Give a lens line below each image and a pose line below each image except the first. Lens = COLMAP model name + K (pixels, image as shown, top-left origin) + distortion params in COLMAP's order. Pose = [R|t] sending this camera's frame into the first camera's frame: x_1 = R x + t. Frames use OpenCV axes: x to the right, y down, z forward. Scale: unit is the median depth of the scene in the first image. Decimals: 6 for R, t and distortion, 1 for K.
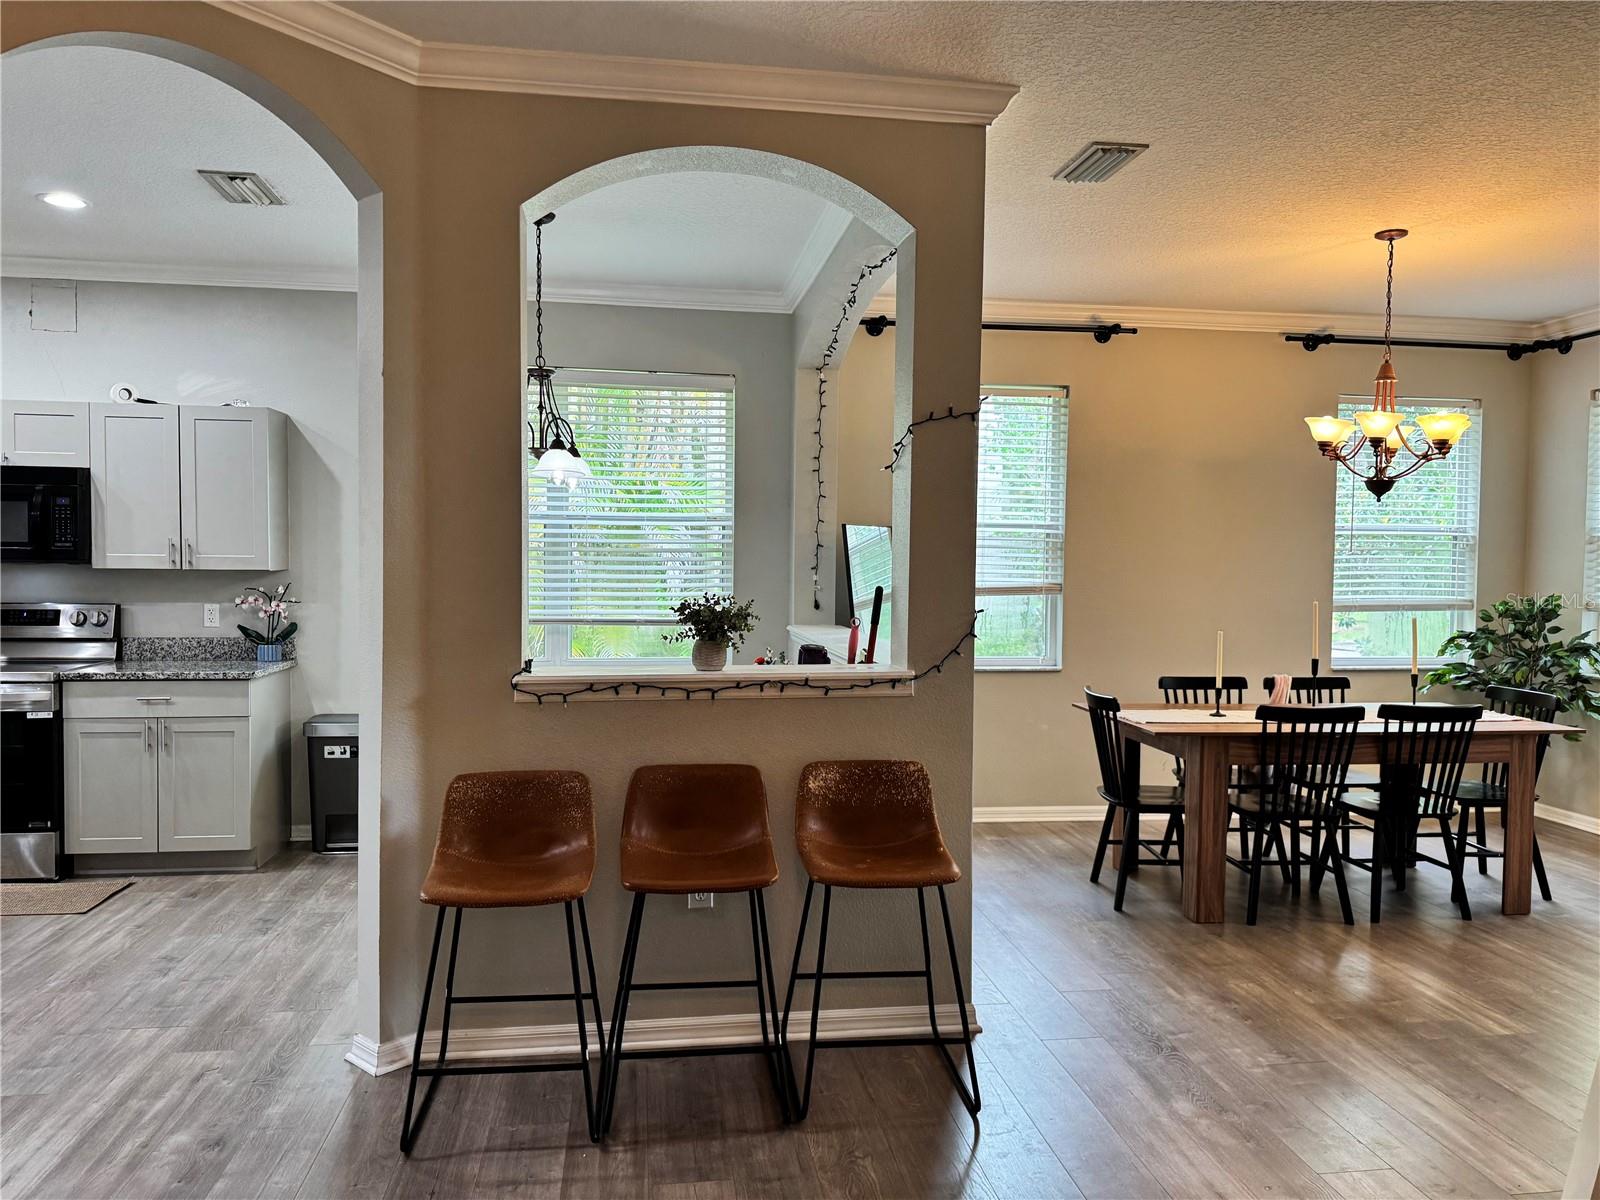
lens RADIAL K [[1131.3, 0, 794.7], [0, 1131.3, 596.5], [0, 0, 1]] dist [0.006181, -0.002600]
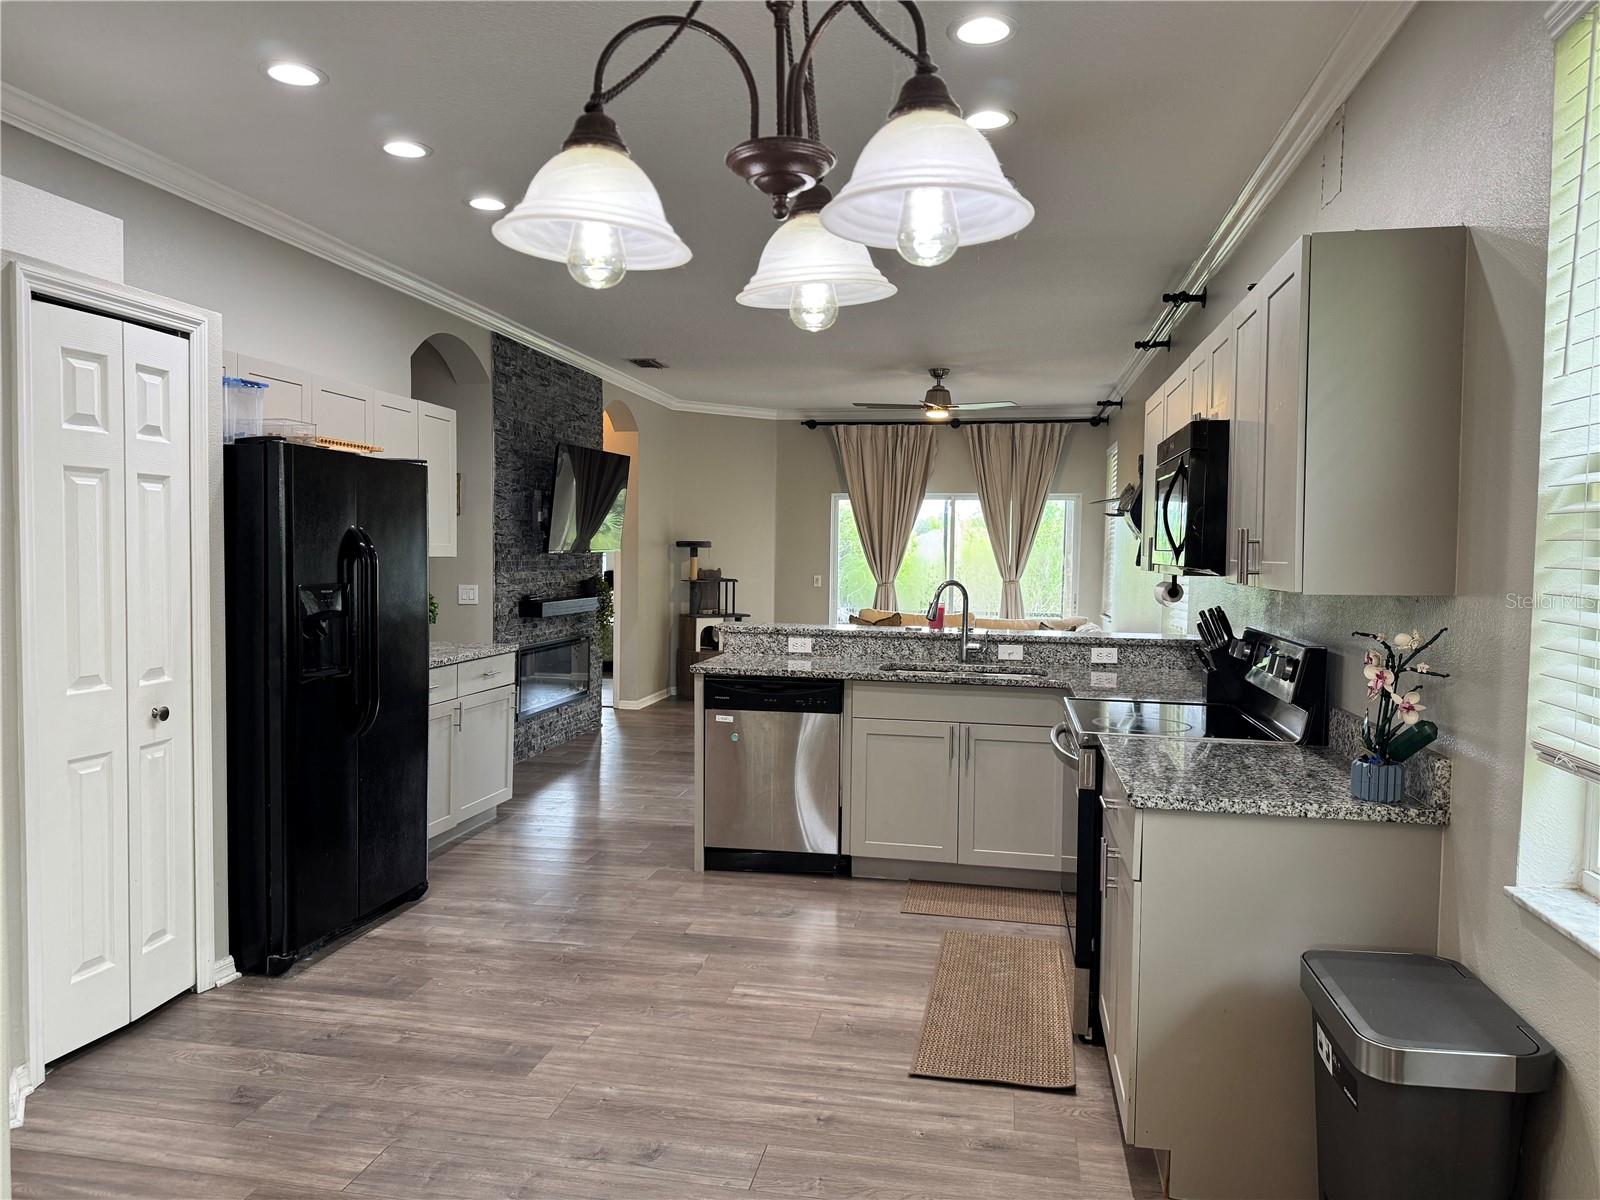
lens RADIAL K [[1117.4, 0, 800.0], [0, 1117.4, 600.0], [0, 0, 1]] dist [0.124425, -0.160601]
pose [[-0.319626, 0.026203, -0.947181, 0.035401], [-0.053157, 0.997548, 0.045534, -0.030919], [0.946052, 0.064903, -0.317449, 0.969063]]
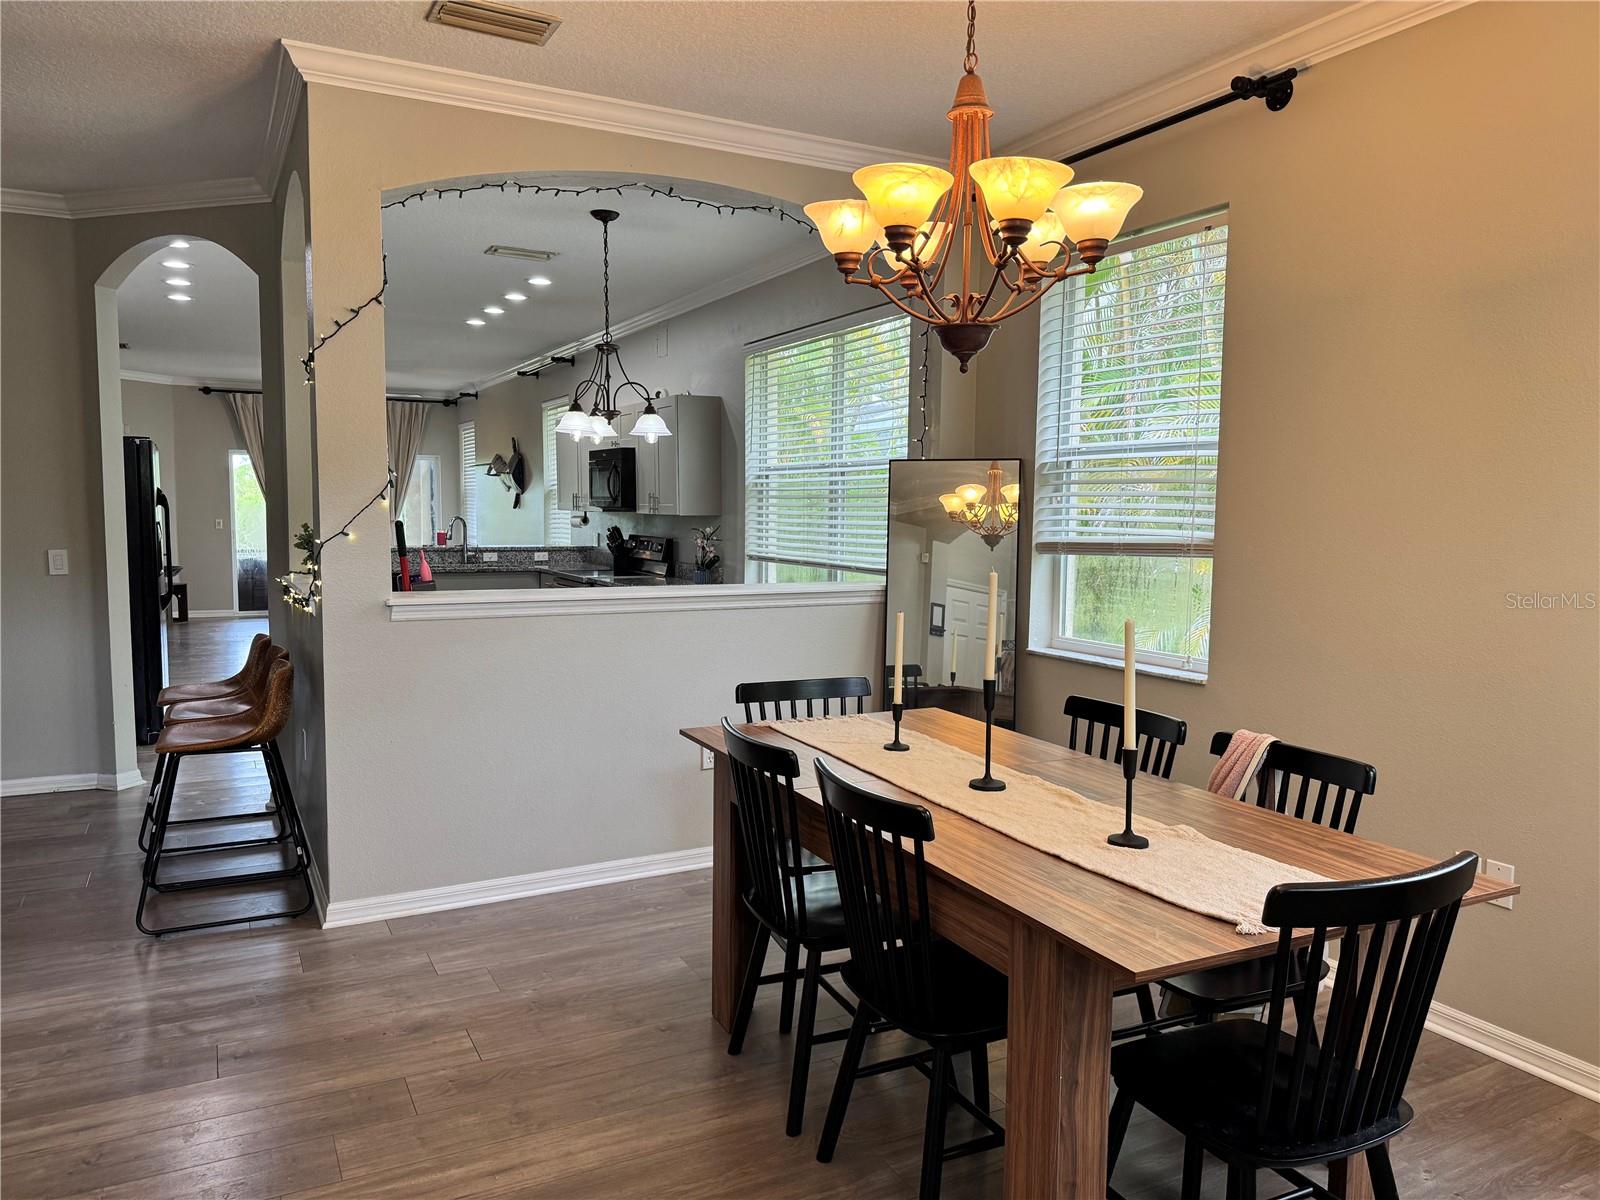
lens RADIAL K [[1117.4, 0, 800.0], [0, 1117.4, 600.0], [0, 0, 1]] dist [0.124425, -0.160601]
pose [[0.333495, 0.071565, -0.940032, 0.870890], [-0.038126, 0.997323, 0.062400, -0.010970], [0.941981, 0.015029, 0.335331, 0.697120]]
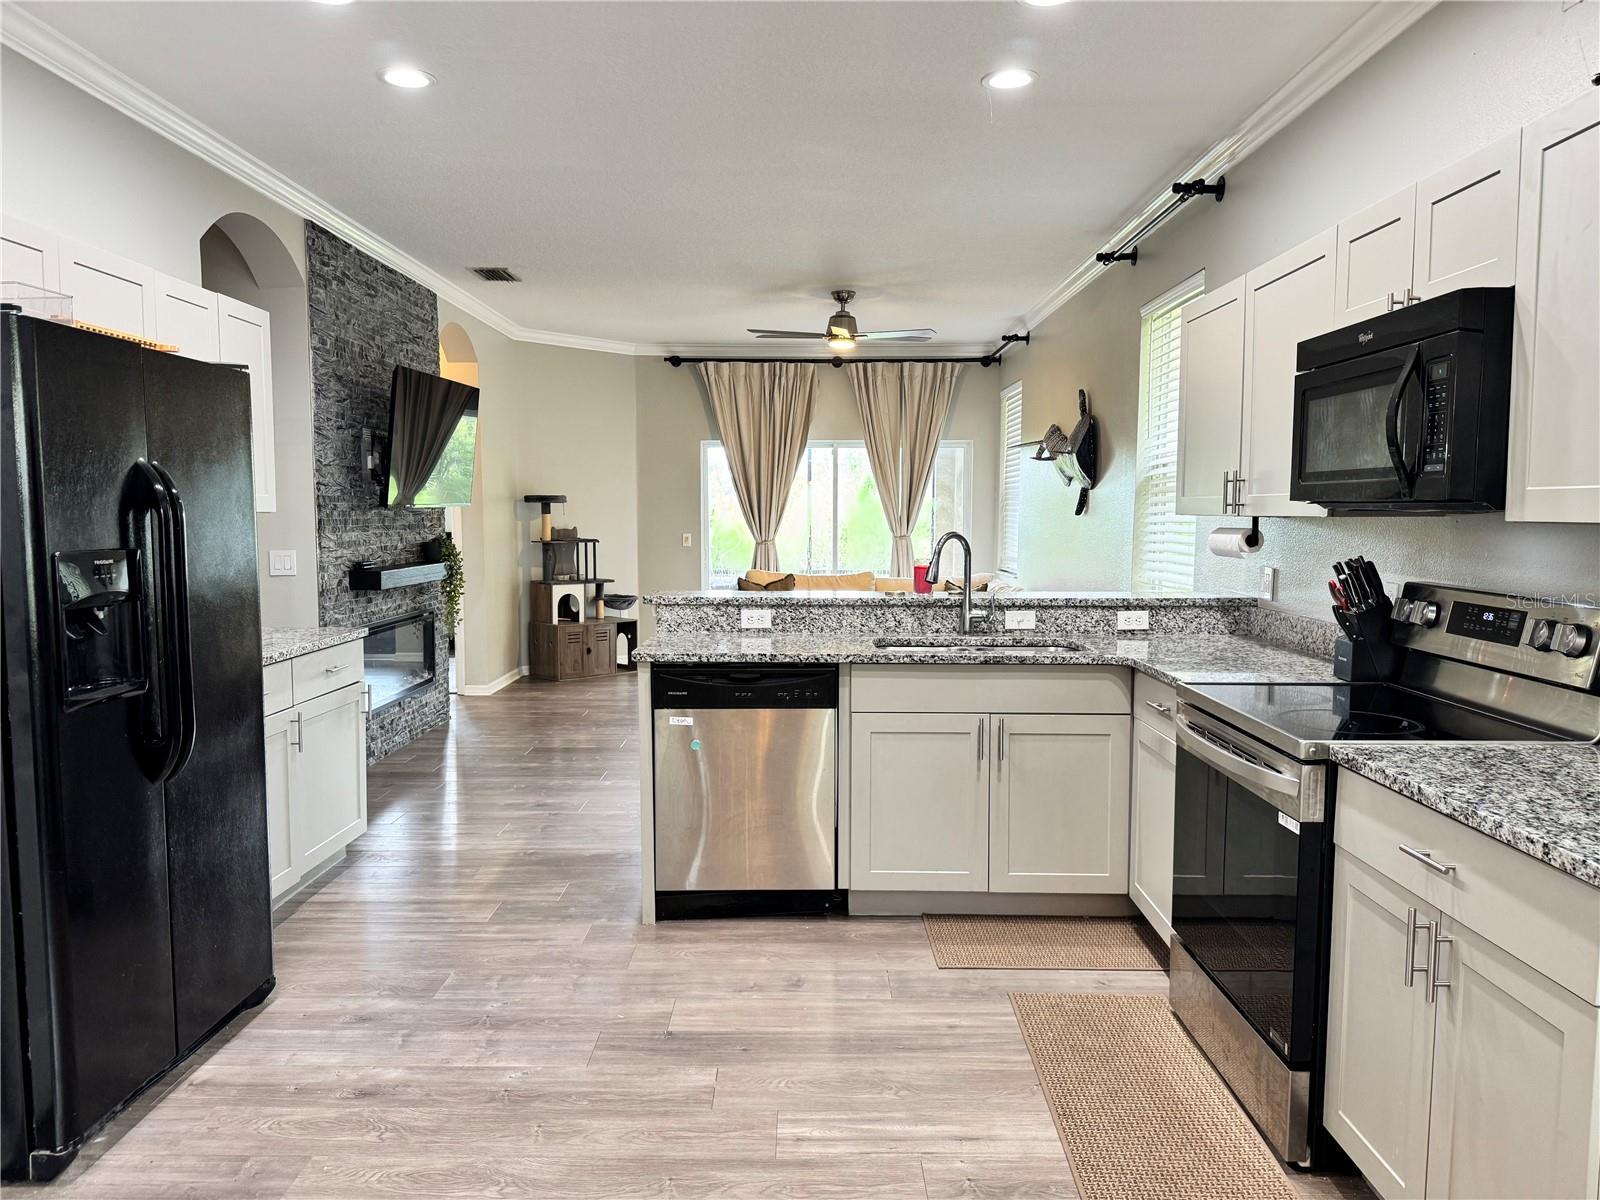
lens RADIAL K [[1117.4, 0, 800.0], [0, 1117.4, 600.0], [0, 0, 1]] dist [0.124425, -0.160601]
pose [[-0.149417, 0.066510, -0.986535, -0.147339], [-0.038973, 0.996564, 0.073088, -0.016266], [0.988006, 0.049369, -0.146312, 0.793014]]
